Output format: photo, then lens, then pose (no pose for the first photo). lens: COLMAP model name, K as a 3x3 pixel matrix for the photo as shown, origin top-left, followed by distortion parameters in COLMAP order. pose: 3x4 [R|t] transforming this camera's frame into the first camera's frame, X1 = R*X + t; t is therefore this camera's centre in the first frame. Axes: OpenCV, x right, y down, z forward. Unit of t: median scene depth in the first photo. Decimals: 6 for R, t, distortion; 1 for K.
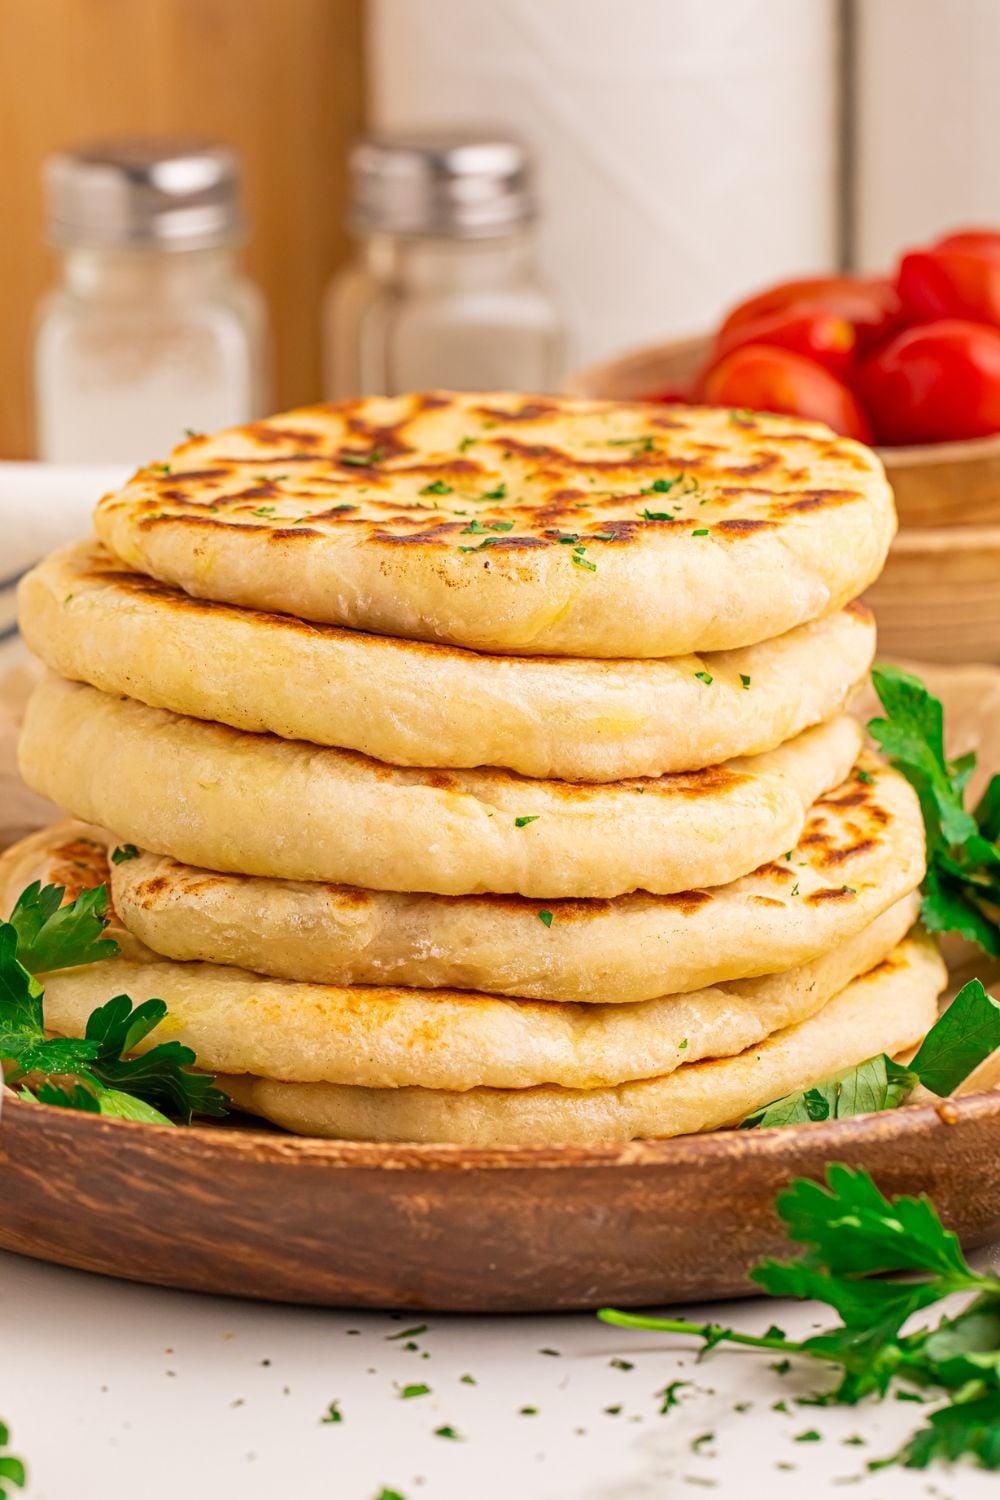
lens RADIAL K [[6158.2, 0, 567.2], [0, 6158.2, 548.6], [0, 0, 1]] dist [0.119017, 0.000000]
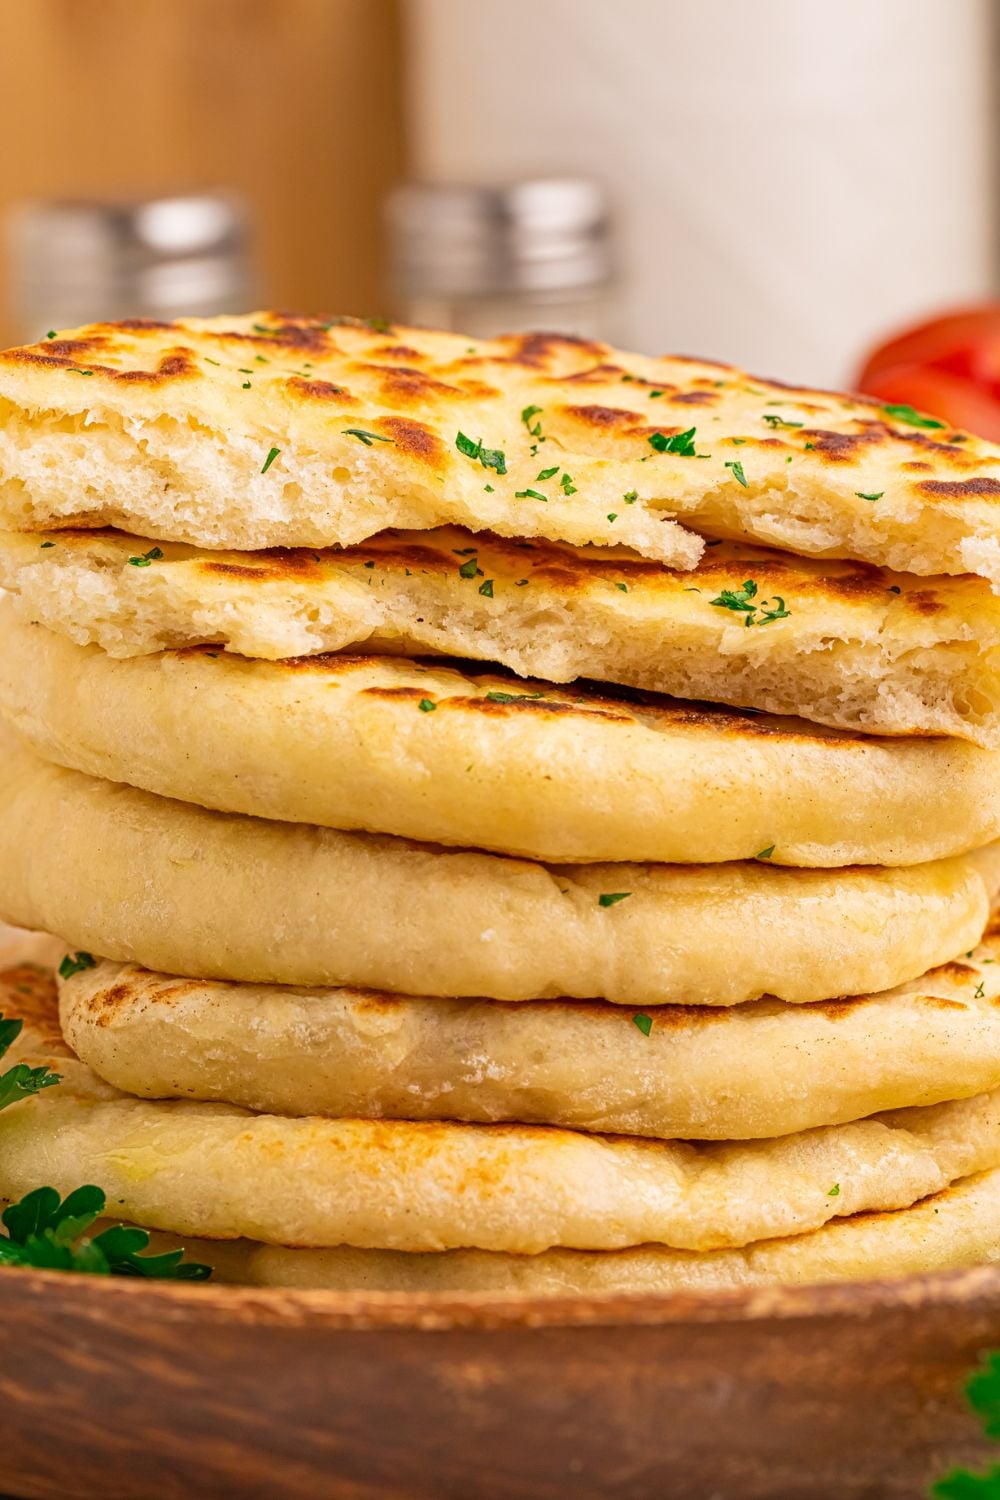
lens RADIAL K [[6158.2, 0, 529.5], [0, 6158.2, 782.8], [0, 0, 1]] dist [0.119017, 0.000000]
pose [[0.999506, -0.019816, -0.024403, 0.001520], [0.018368, 0.998136, -0.058205, 0.074816], [0.025510, 0.057728, 0.998006, 0.266012]]
